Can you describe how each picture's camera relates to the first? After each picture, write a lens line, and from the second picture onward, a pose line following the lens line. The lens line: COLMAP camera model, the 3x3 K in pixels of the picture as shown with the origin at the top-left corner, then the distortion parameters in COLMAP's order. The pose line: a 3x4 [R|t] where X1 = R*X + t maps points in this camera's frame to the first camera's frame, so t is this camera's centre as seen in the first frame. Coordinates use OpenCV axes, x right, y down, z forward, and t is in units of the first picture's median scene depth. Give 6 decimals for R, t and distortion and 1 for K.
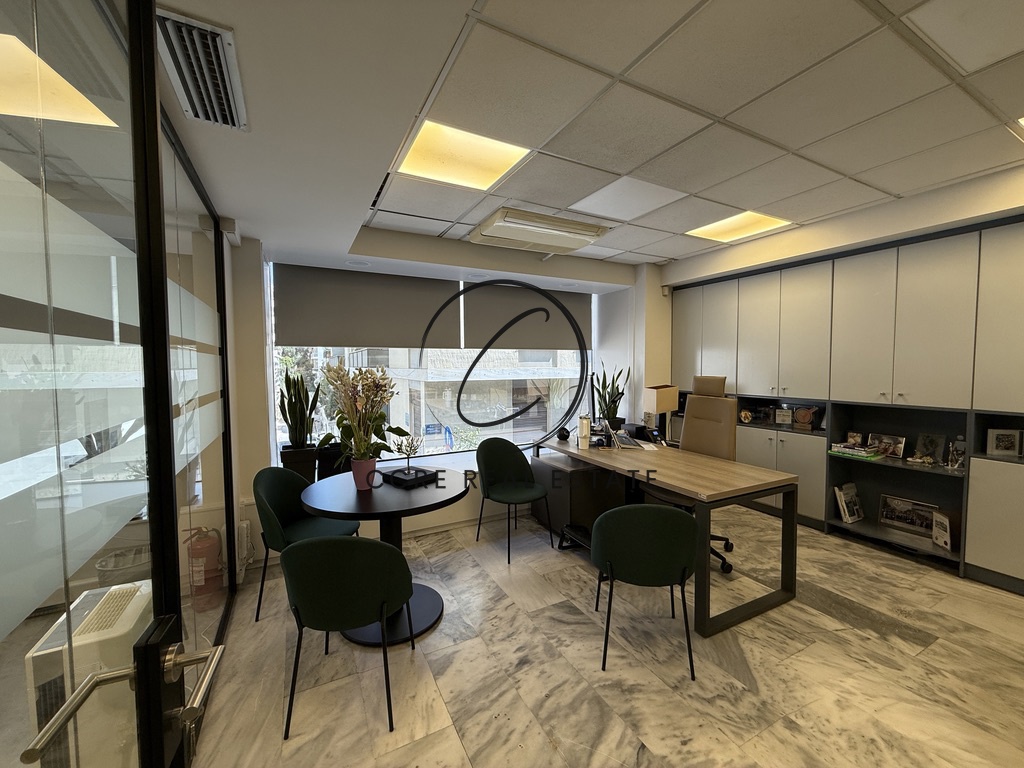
lens RADIAL K [[409.3, 0, 506.7], [0, 409.3, 380.2], [0, 0, 1]] dist [0.000699, -0.000293]
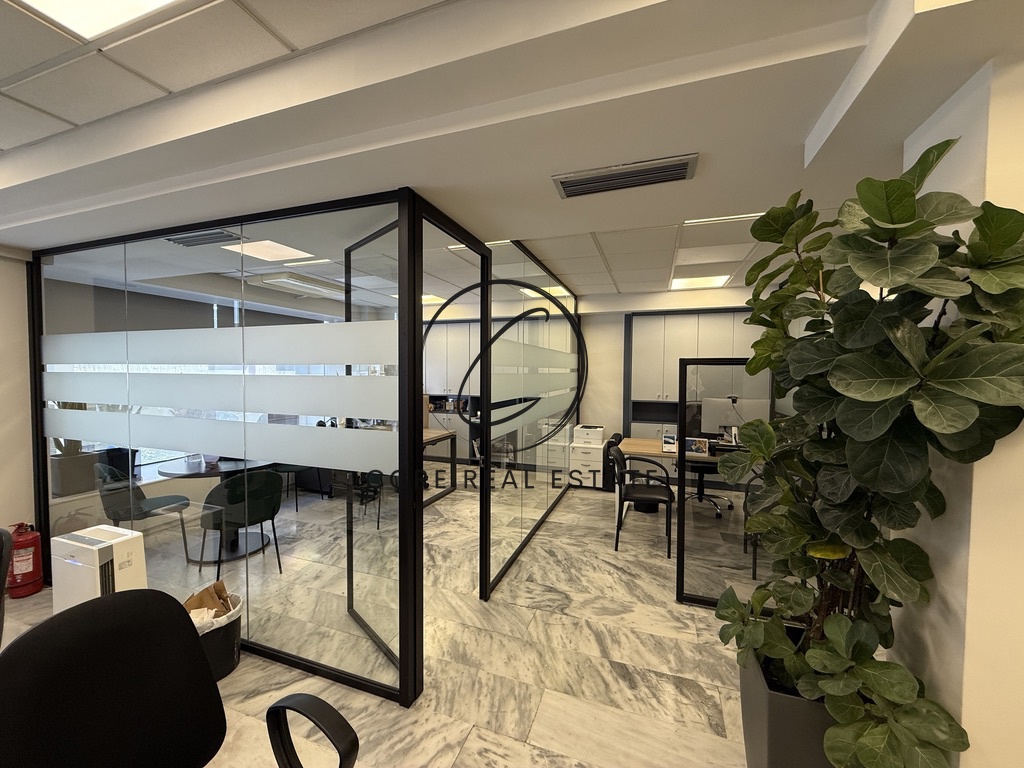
lens RADIAL K [[409.3, 0, 510.3], [0, 409.3, 383.4], [0, 0, 1]] dist [0.000699, -0.000293]
pose [[0.733476, -0.013251, 0.679586, -0.410406], [0.020327, 0.999790, -0.002445, 0.003129], [-0.679412, 0.015607, 0.733591, -0.590177]]
